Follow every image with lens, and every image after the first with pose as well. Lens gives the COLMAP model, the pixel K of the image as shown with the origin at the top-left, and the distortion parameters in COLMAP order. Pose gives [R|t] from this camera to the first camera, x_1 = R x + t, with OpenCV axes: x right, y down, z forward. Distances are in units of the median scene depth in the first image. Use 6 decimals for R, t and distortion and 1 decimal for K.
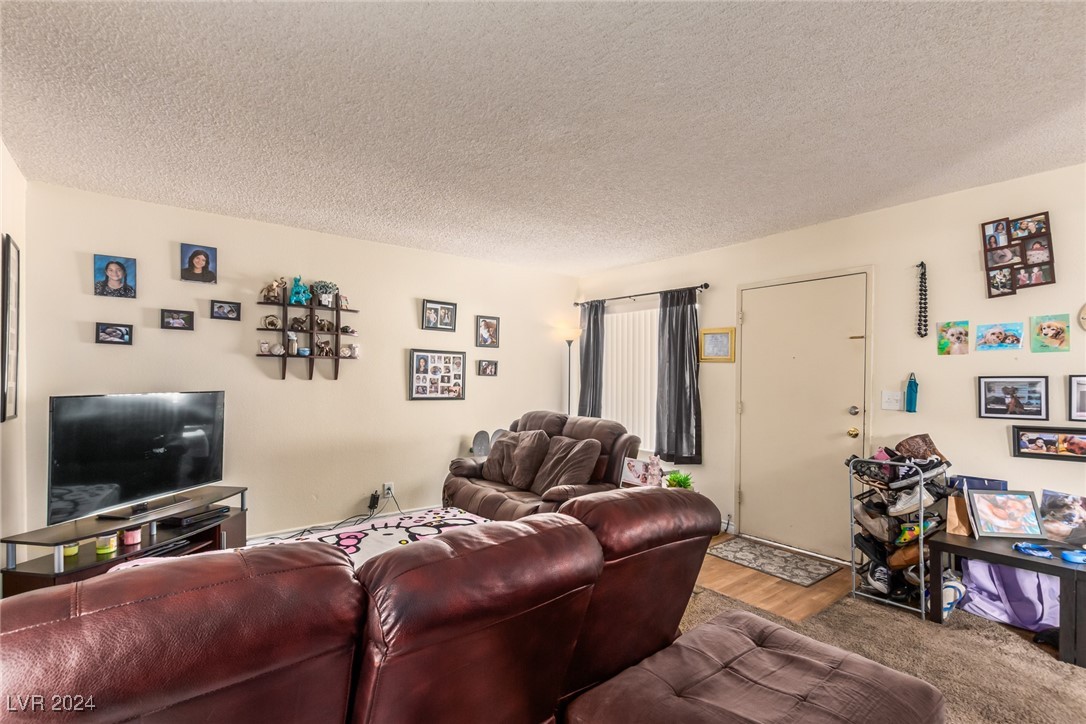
lens RADIAL K [[502.2, 0, 548.2], [0, 502.2, 370.9], [0, 0, 1]] dist [0.000239, -0.000061]
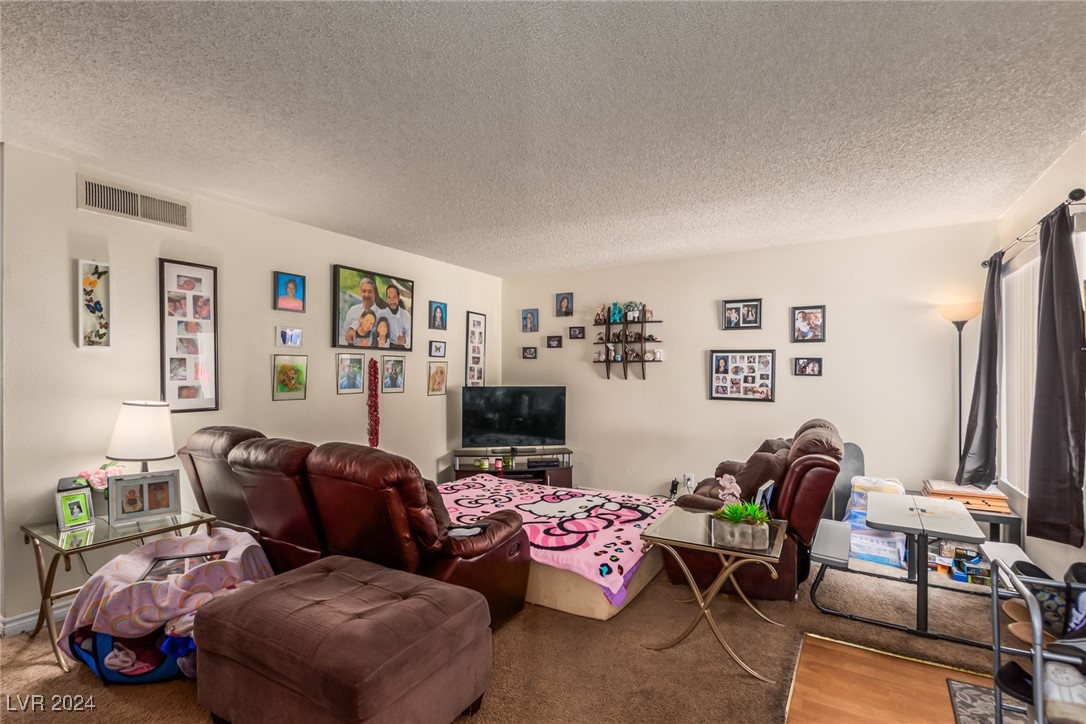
lens RADIAL K [[502.2, 0, 547.9], [0, 502.2, 366.4], [0, 0, 1]] dist [0.000239, -0.000061]
pose [[0.339150, -0.019425, -0.940532, 0.593477], [0.011527, 0.999798, -0.016493, 0.003181], [0.940662, -0.005248, 0.339305, 0.327132]]
